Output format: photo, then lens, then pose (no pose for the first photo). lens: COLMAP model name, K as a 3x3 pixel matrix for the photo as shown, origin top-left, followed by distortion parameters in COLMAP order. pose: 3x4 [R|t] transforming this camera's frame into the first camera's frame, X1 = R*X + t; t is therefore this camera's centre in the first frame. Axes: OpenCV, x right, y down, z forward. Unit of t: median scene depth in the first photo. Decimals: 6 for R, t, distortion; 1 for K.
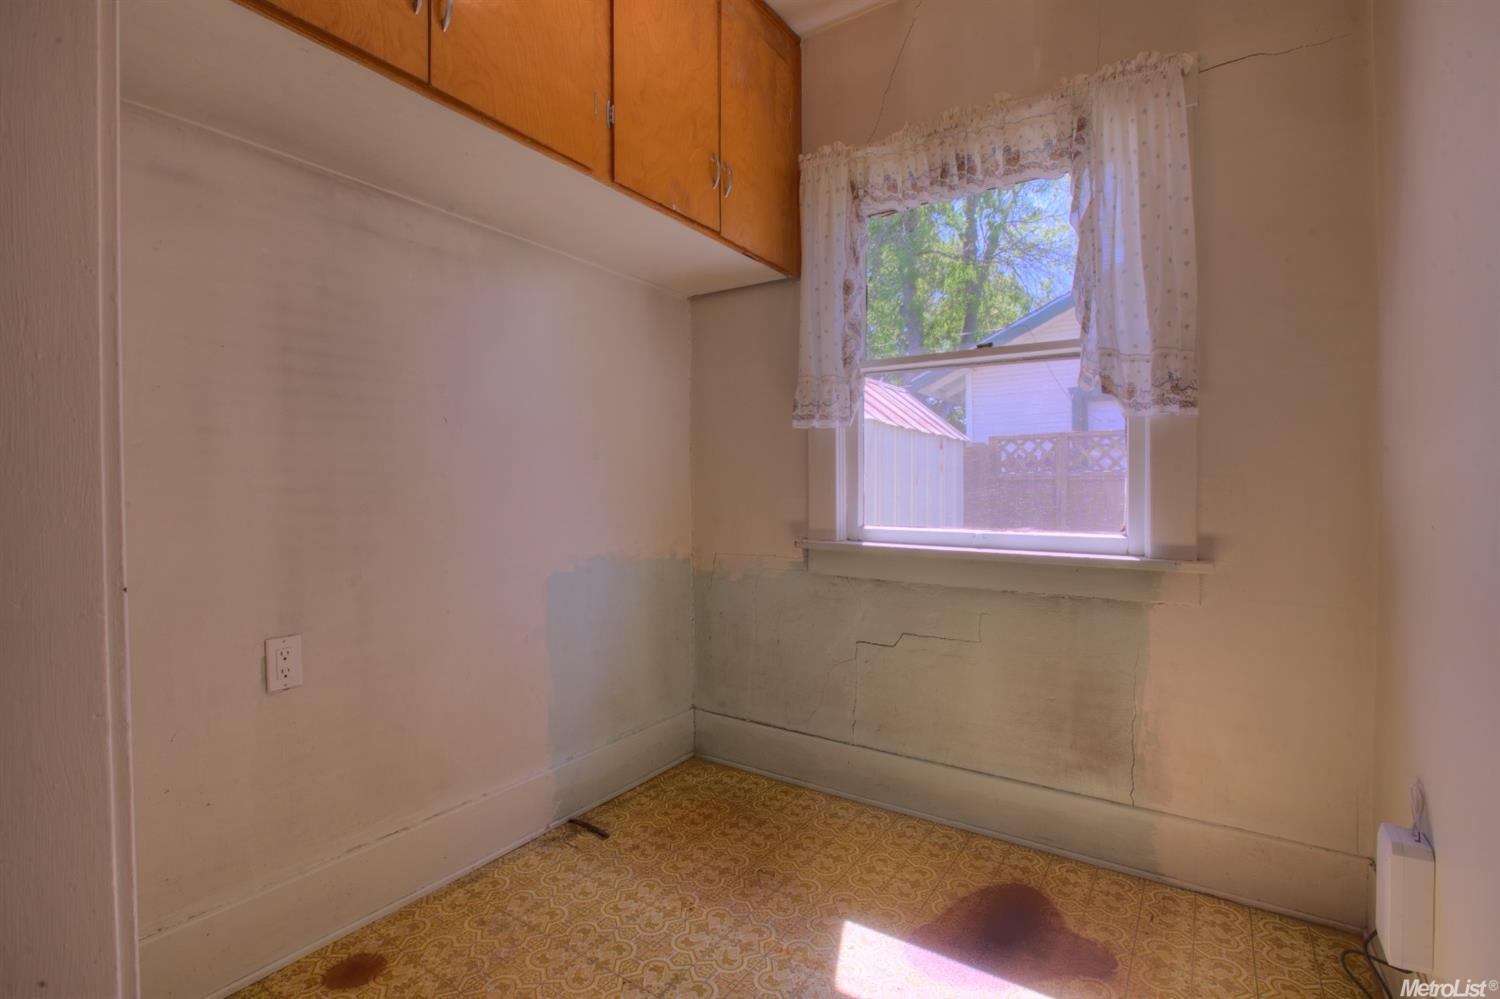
lens RADIAL K [[688.0, 0, 743.3], [0, 688.0, 497.7], [0, 0, 1]] dist [-0.052556, 0.019720]
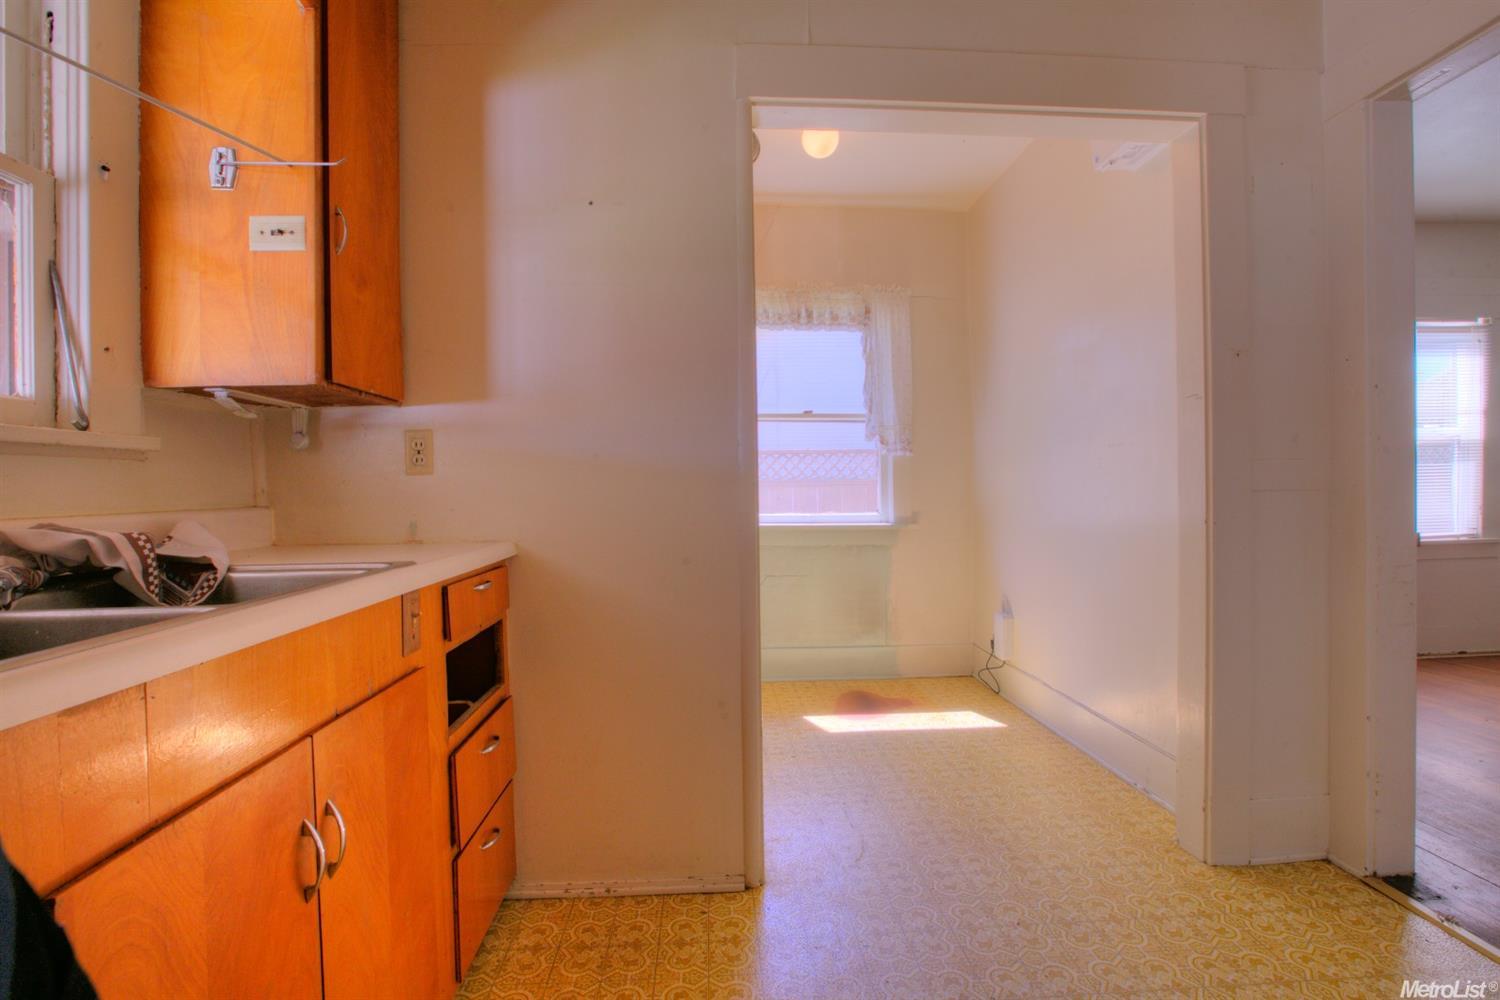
lens RADIAL K [[688.0, 0, 743.3], [0, 688.0, 498.2], [0, 0, 1]] dist [-0.052556, 0.019720]
pose [[0.800898, -0.011908, 0.598682, -1.040650], [0.018922, 0.999806, -0.005427, 0.014986], [-0.598501, 0.015674, 0.800969, -0.422825]]
